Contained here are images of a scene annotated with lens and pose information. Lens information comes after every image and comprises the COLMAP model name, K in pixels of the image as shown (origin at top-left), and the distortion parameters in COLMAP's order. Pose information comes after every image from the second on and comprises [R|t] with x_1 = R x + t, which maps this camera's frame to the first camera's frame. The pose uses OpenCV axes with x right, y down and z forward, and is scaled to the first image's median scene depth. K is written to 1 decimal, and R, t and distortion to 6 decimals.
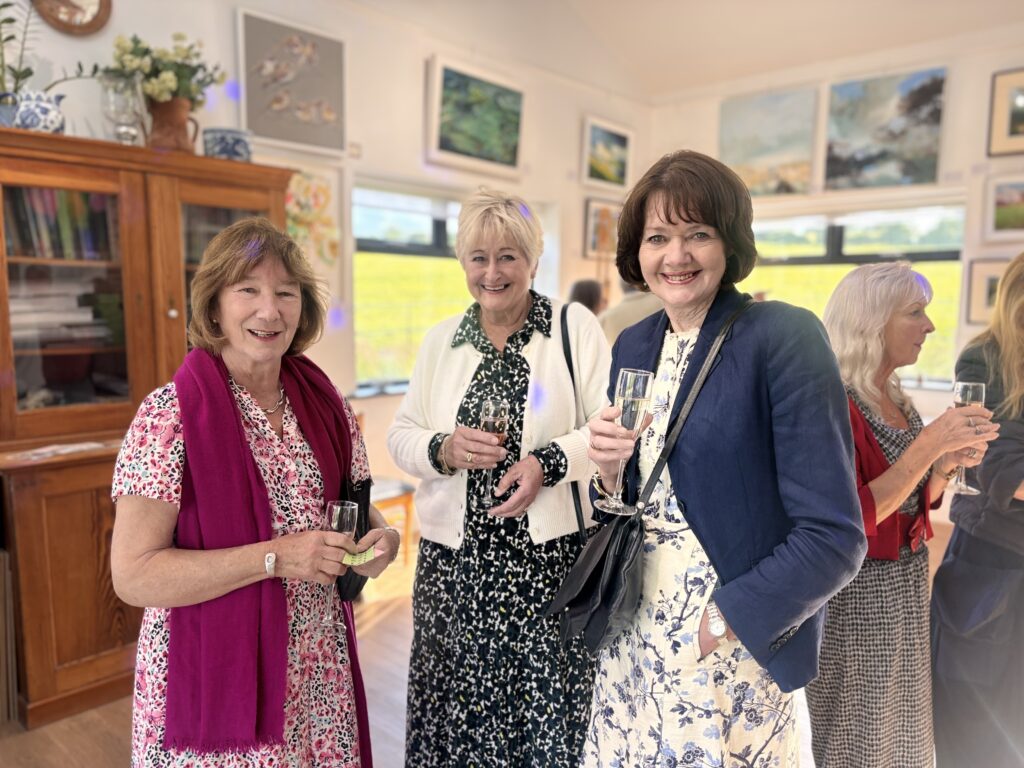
lens RADIAL K [[781.9, 0, 512.0], [0, 781.9, 384.0], [0, 0, 1]] dist [0.056481, -0.048866]
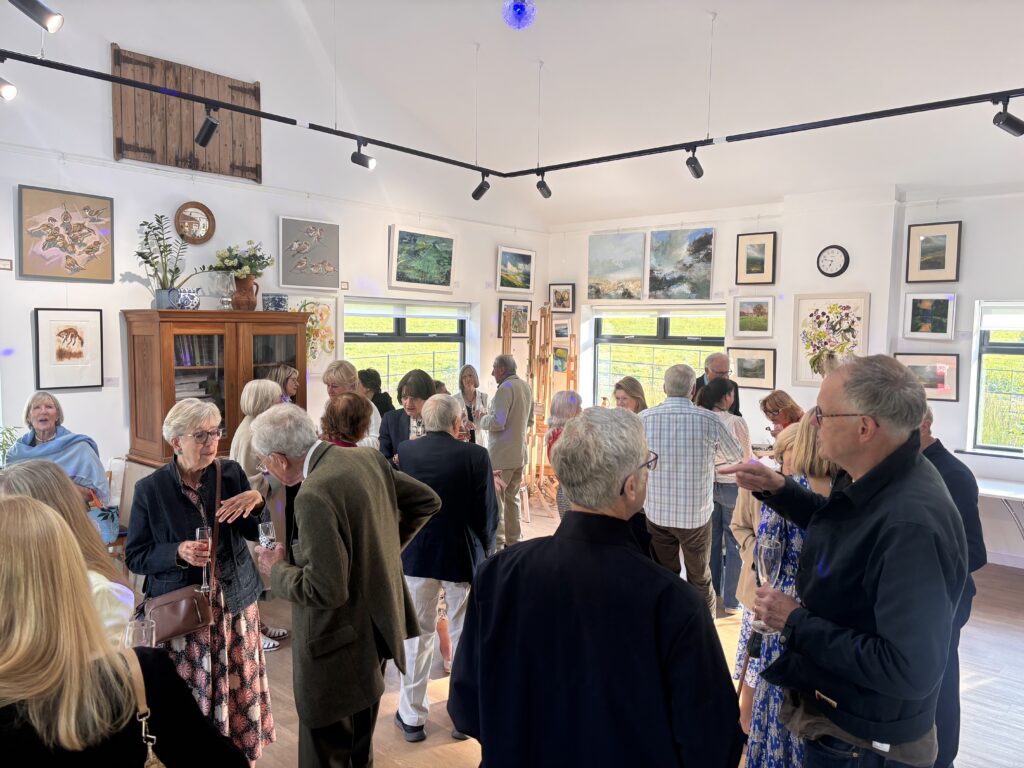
lens RADIAL K [[781.9, 0, 512.0], [0, 781.9, 384.0], [0, 0, 1]] dist [0.056481, -0.048866]
pose [[0.999988, 0.001829, 0.004517, 0.134980], [-0.001694, 0.999558, -0.029676, -0.034619], [-0.004569, 0.029668, 0.999549, -0.603048]]
